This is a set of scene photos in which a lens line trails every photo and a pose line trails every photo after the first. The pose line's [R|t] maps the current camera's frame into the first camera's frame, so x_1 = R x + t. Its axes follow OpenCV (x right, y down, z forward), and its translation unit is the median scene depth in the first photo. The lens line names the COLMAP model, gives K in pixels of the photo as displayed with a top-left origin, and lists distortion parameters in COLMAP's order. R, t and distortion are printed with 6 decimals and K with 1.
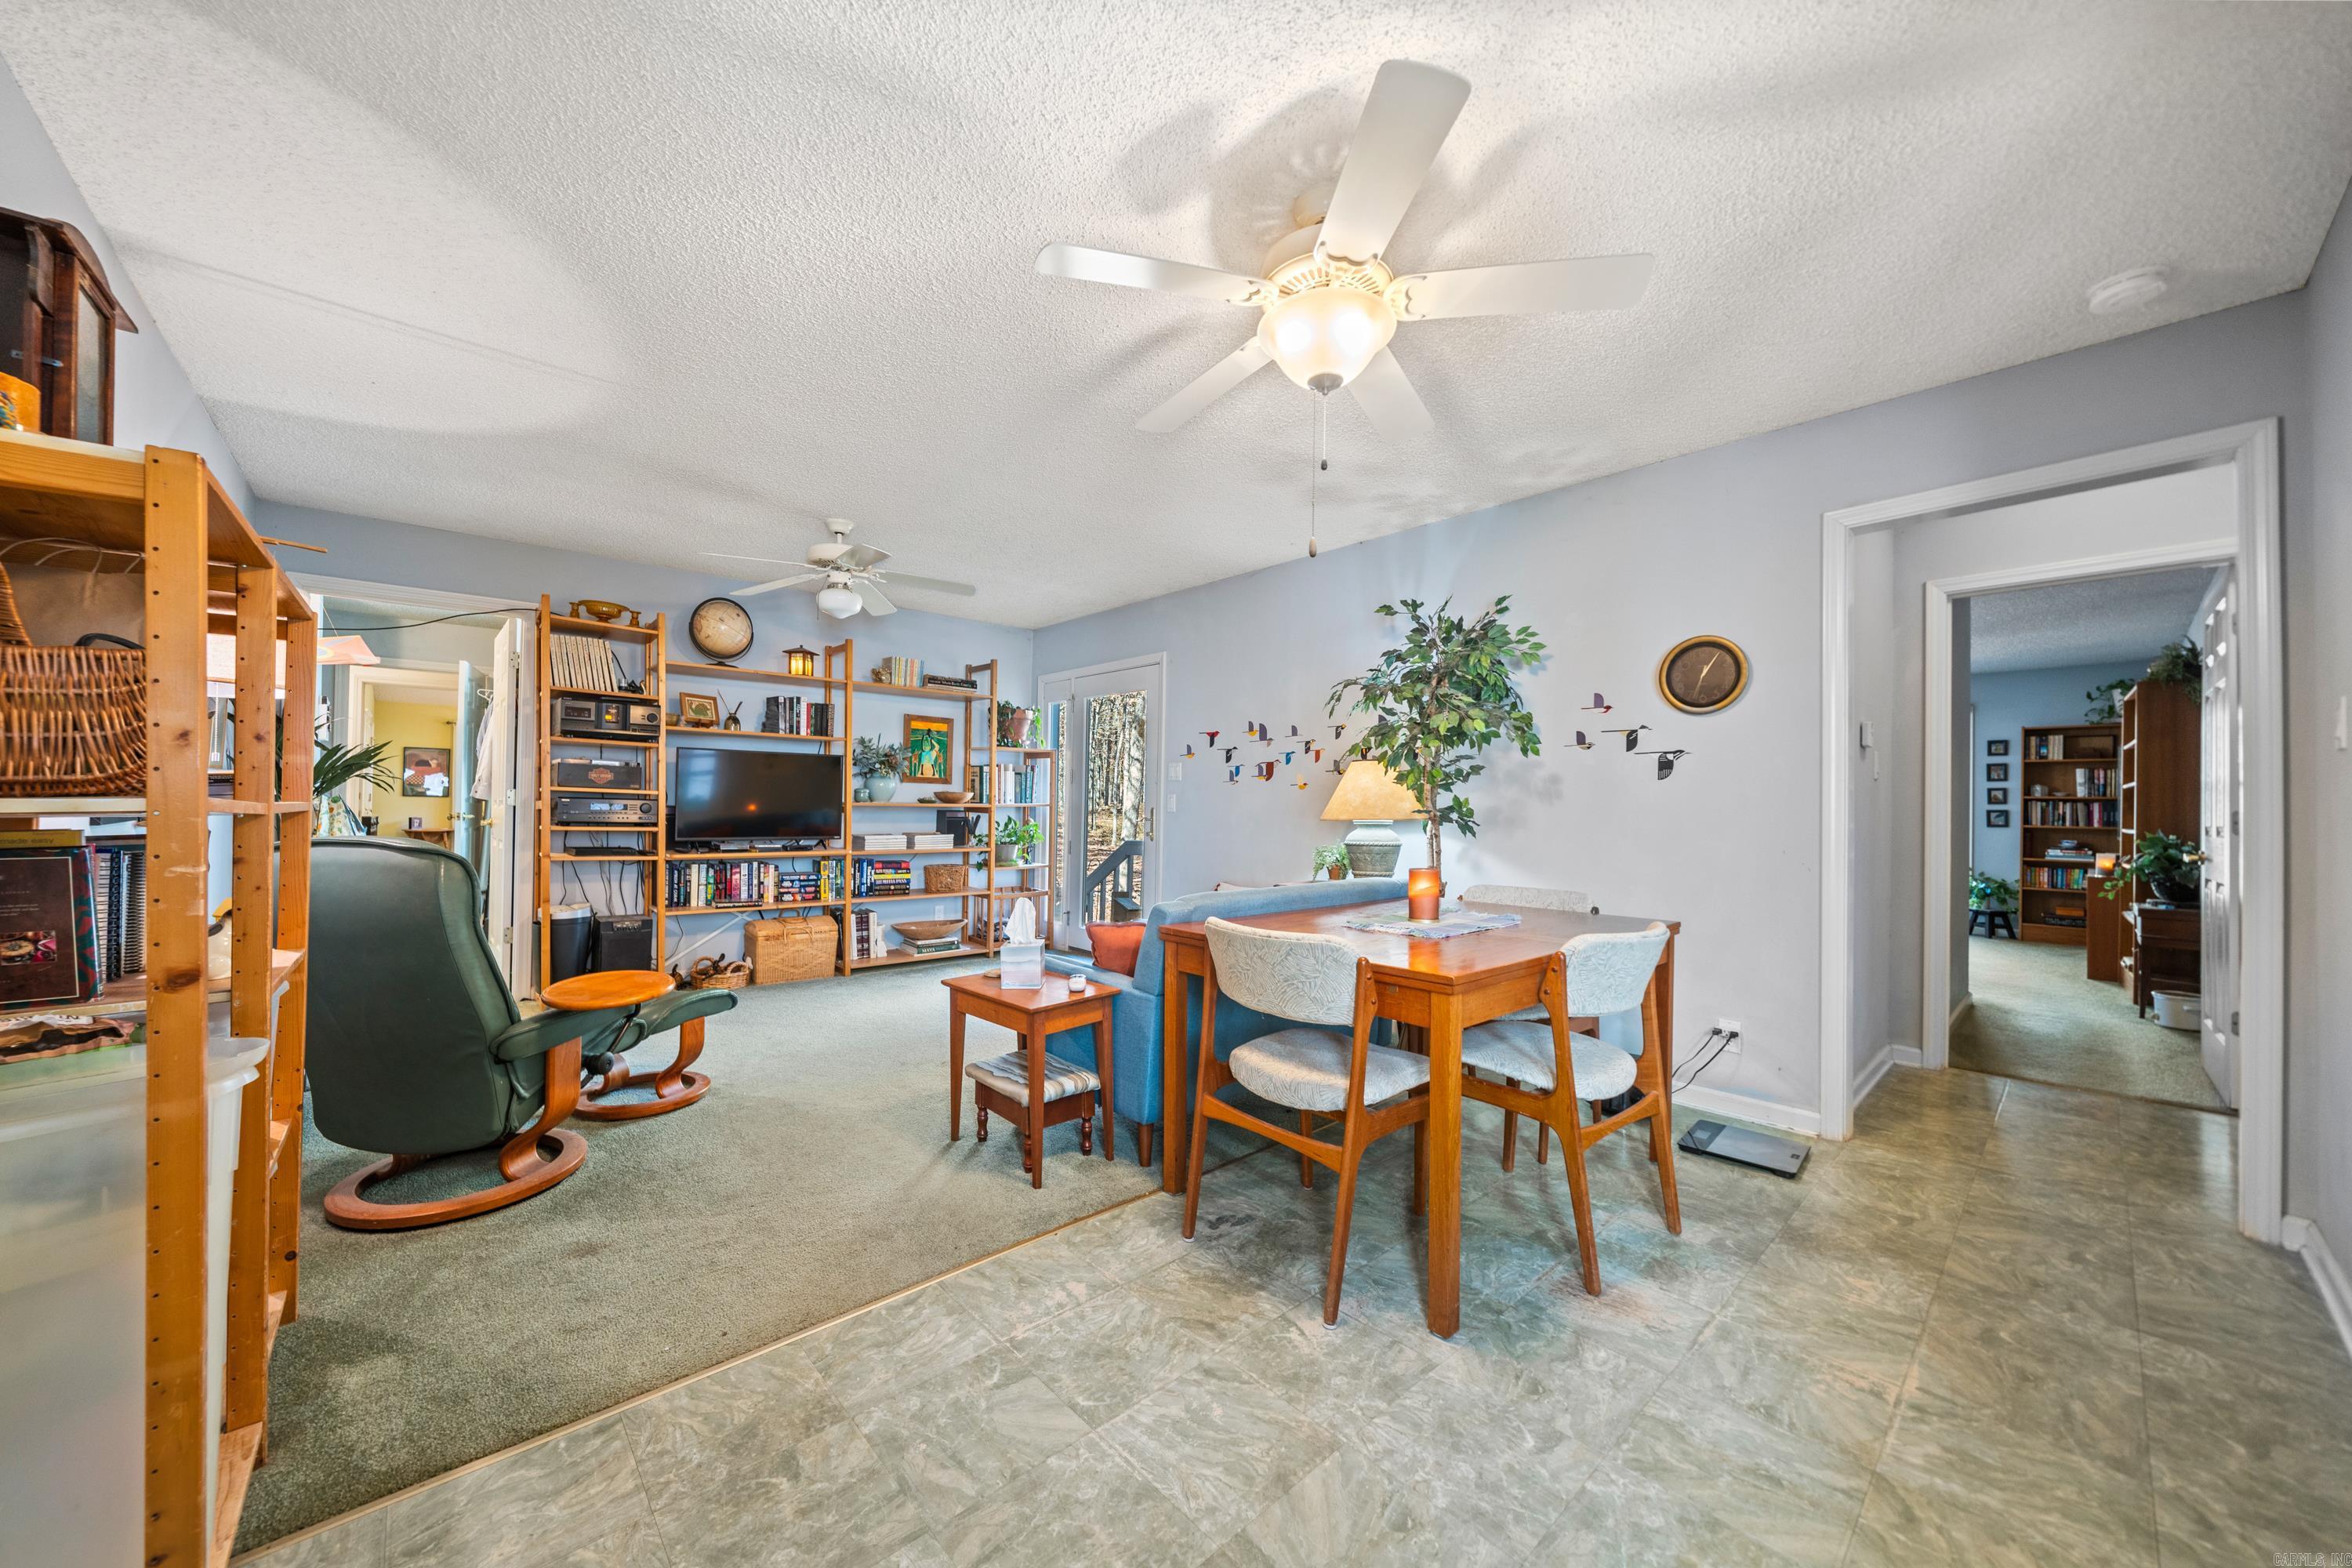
lens RADIAL K [[801.6, 0, 1175.9], [0, 801.6, 788.7], [0, 0, 1]] dist [-0.001801, -0.000103]
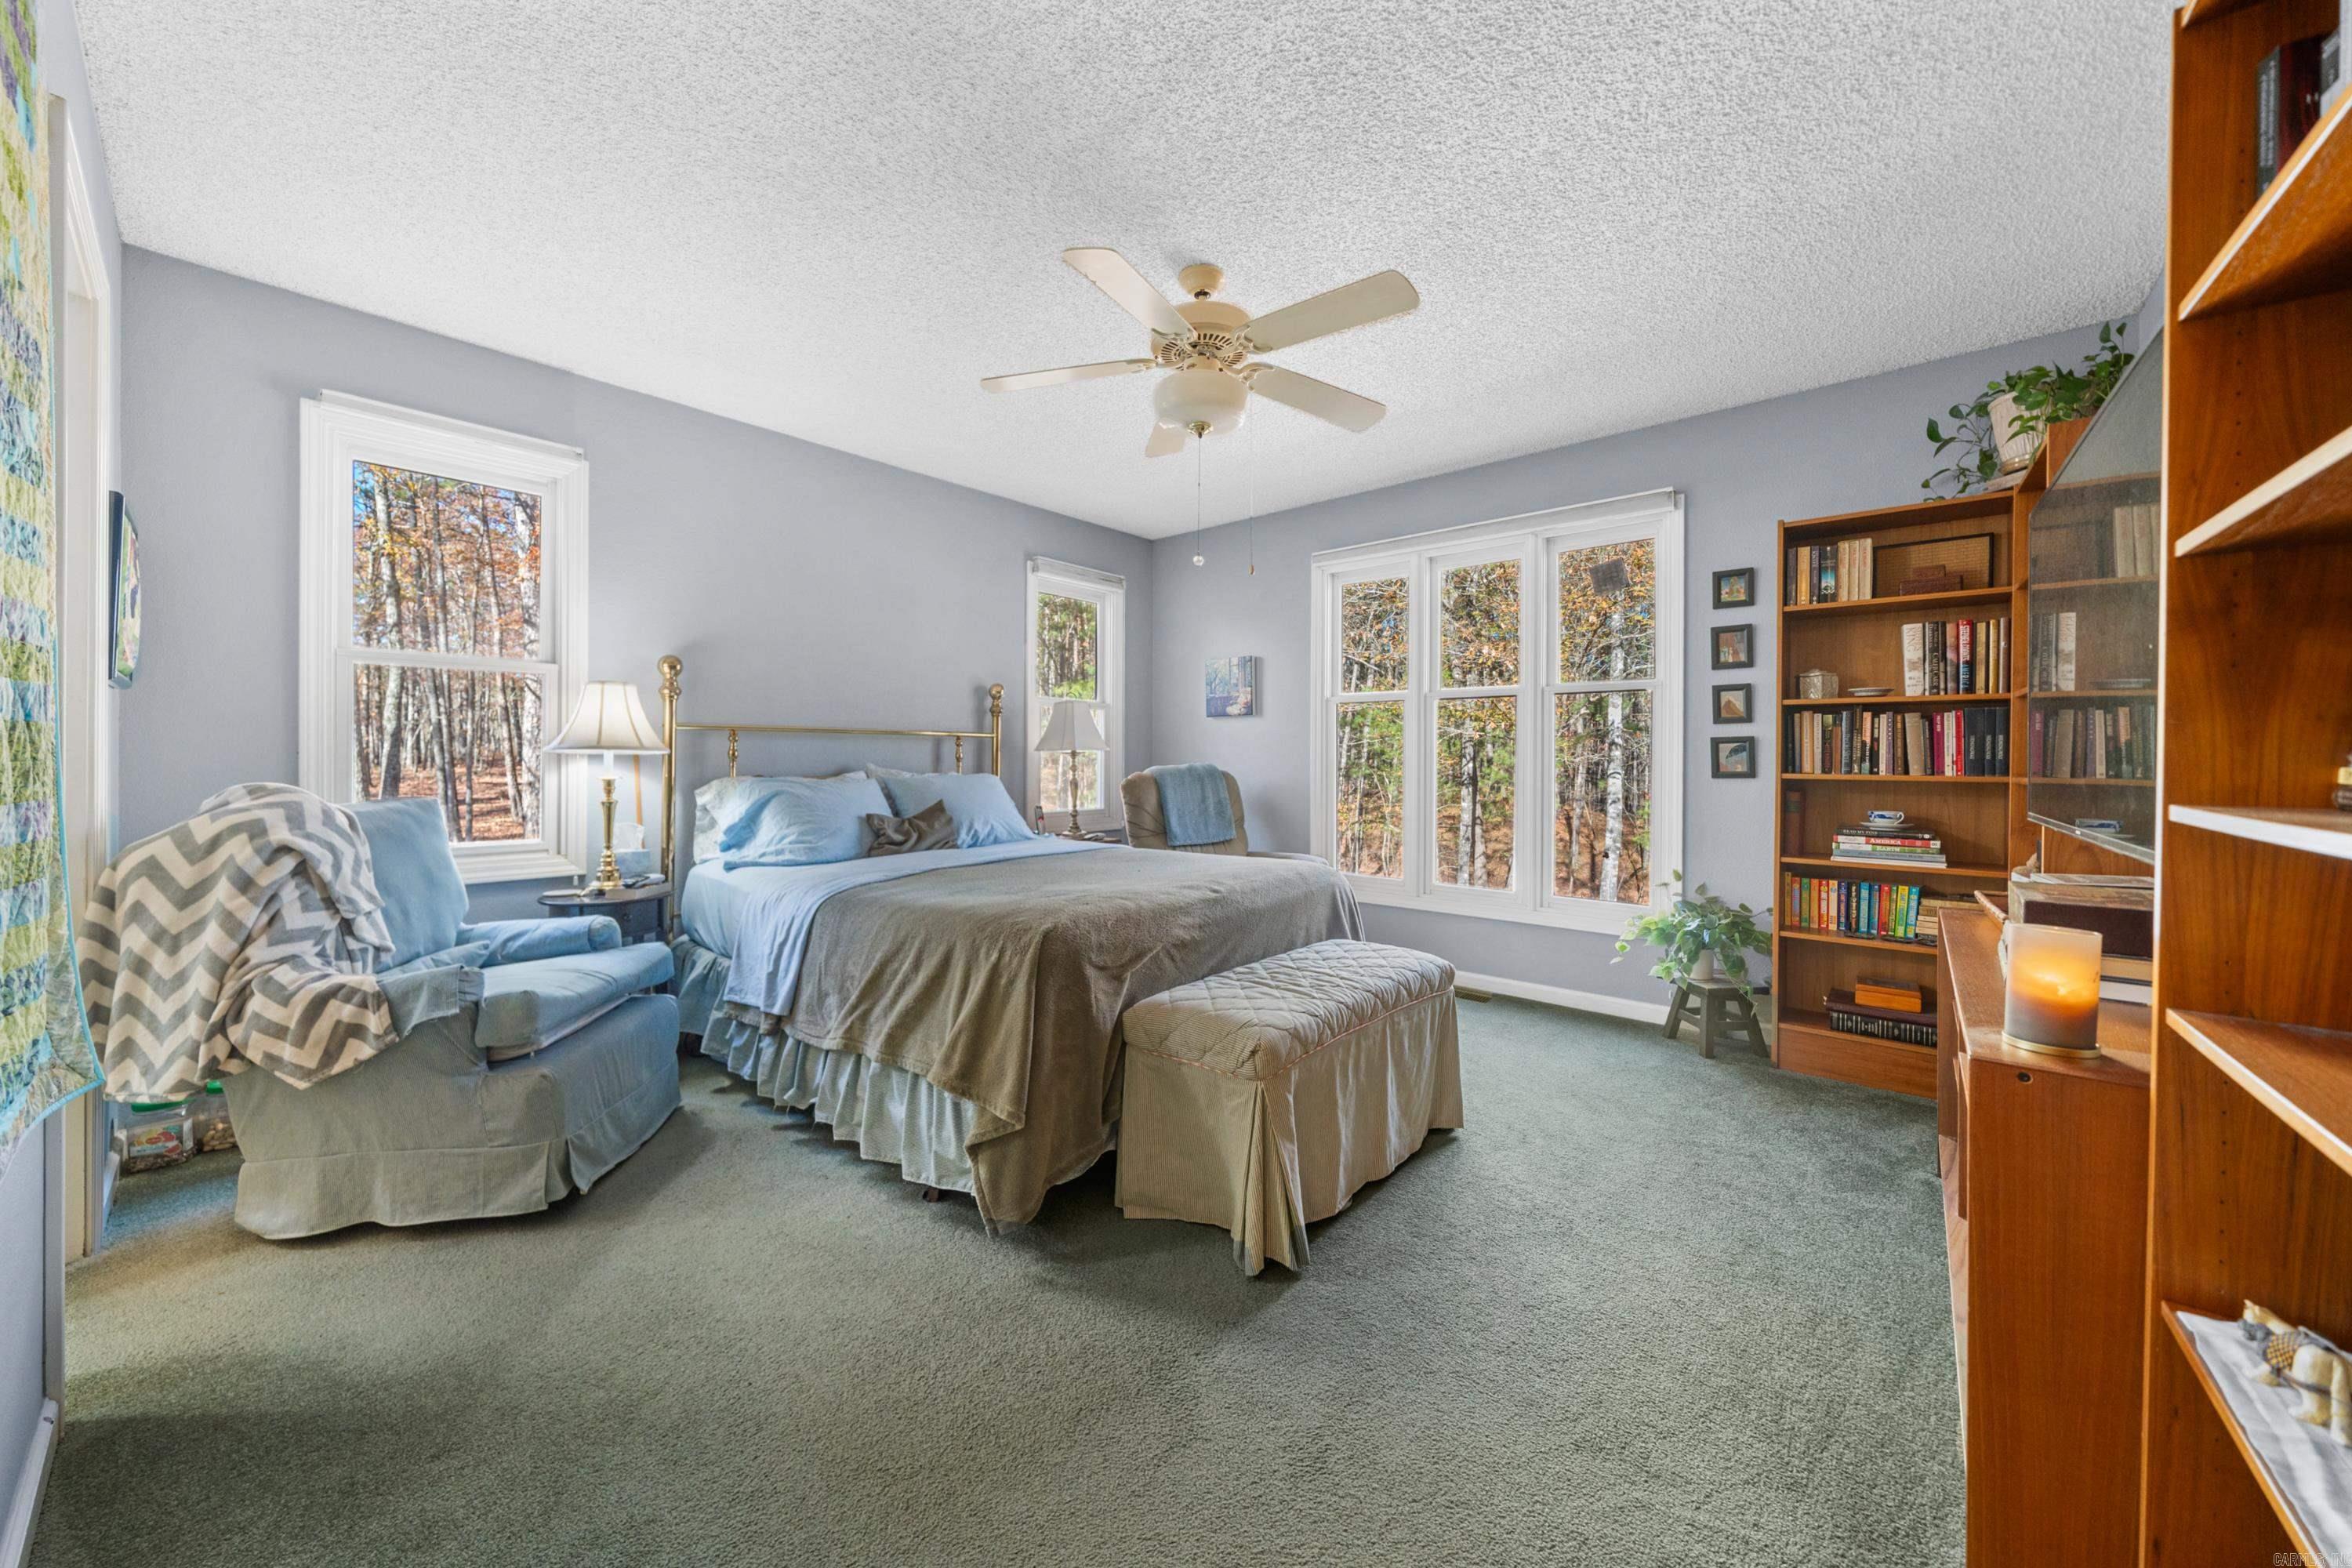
lens RADIAL K [[799.7, 0, 1184.1], [0, 799.7, 751.0], [0, 0, 1]] dist [0.001444, 0.000033]
pose [[0.992971, -0.001446, 0.118346, 0.724964], [0.000980, 0.999992, 0.003993, 0.033147], [-0.118351, -0.003849, 0.992964, 0.647587]]
